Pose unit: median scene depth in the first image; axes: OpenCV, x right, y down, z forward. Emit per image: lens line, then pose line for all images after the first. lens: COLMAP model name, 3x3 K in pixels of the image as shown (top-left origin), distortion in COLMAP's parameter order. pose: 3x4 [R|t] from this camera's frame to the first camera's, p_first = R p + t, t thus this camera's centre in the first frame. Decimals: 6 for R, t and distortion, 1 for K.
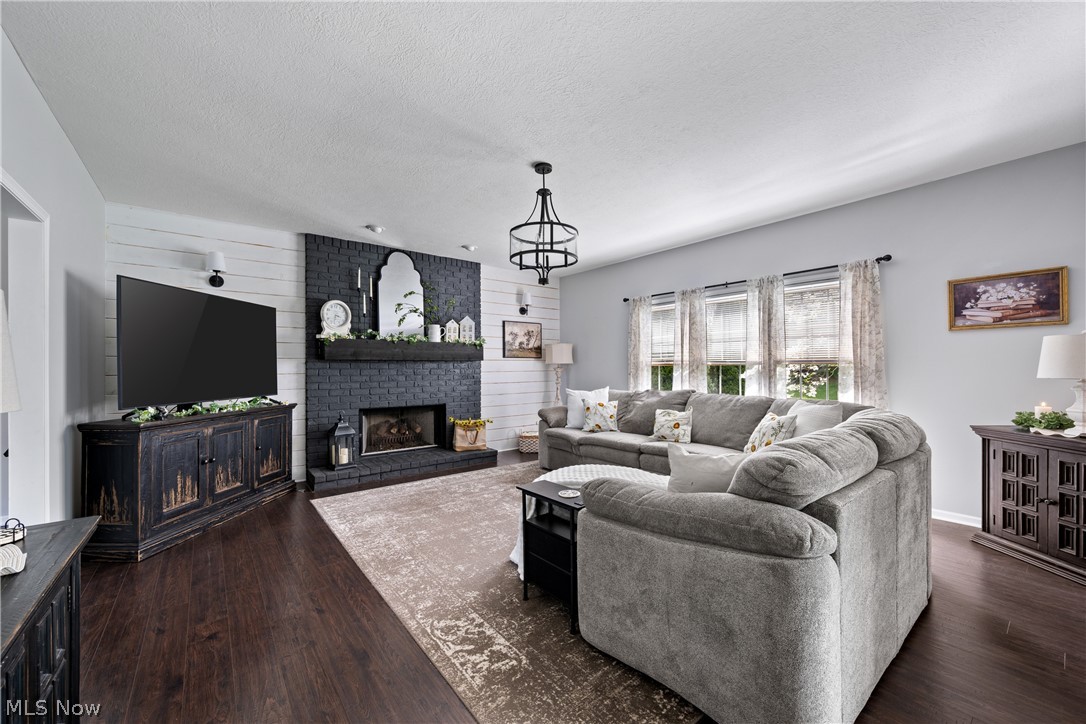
lens RADIAL K [[429.4, 0, 547.9], [0, 429.4, 363.0], [0, 0, 1]] dist [-0.000567, -0.001010]
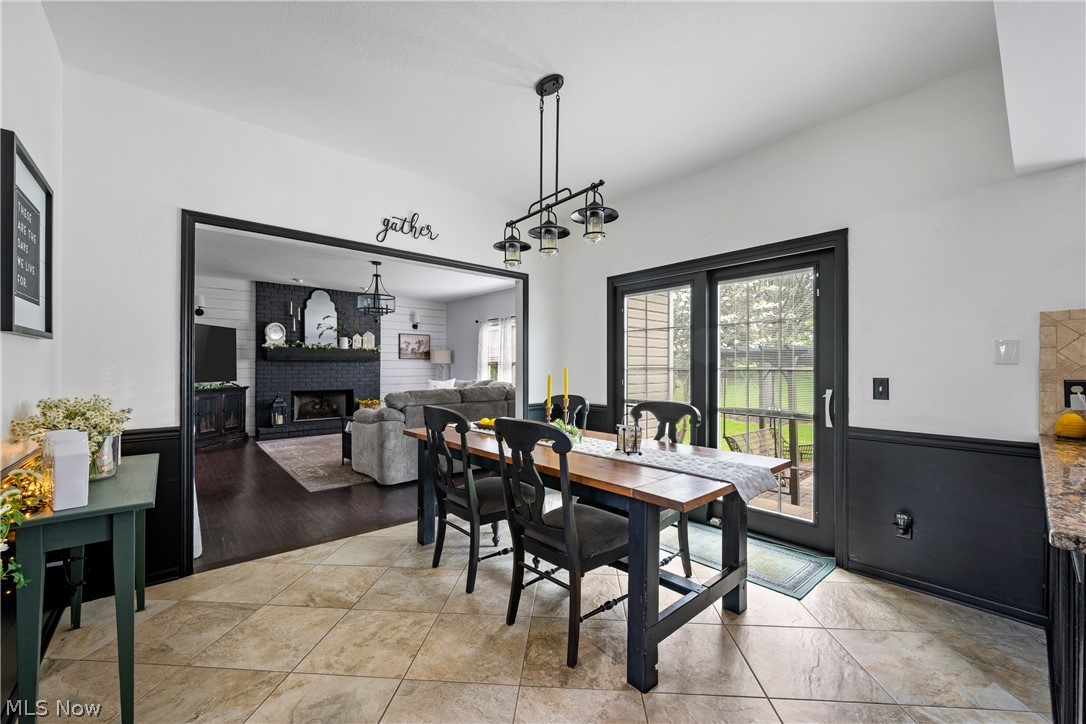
lens RADIAL K [[429.4, 0, 547.9], [0, 429.4, 364.2], [0, 0, 1]] dist [-0.000567, -0.001010]
pose [[0.998876, 0.007620, 0.046783, 0.440306], [-0.007837, 0.999959, 0.004461, -0.006835], [-0.046747, -0.004823, 0.998895, -0.636509]]
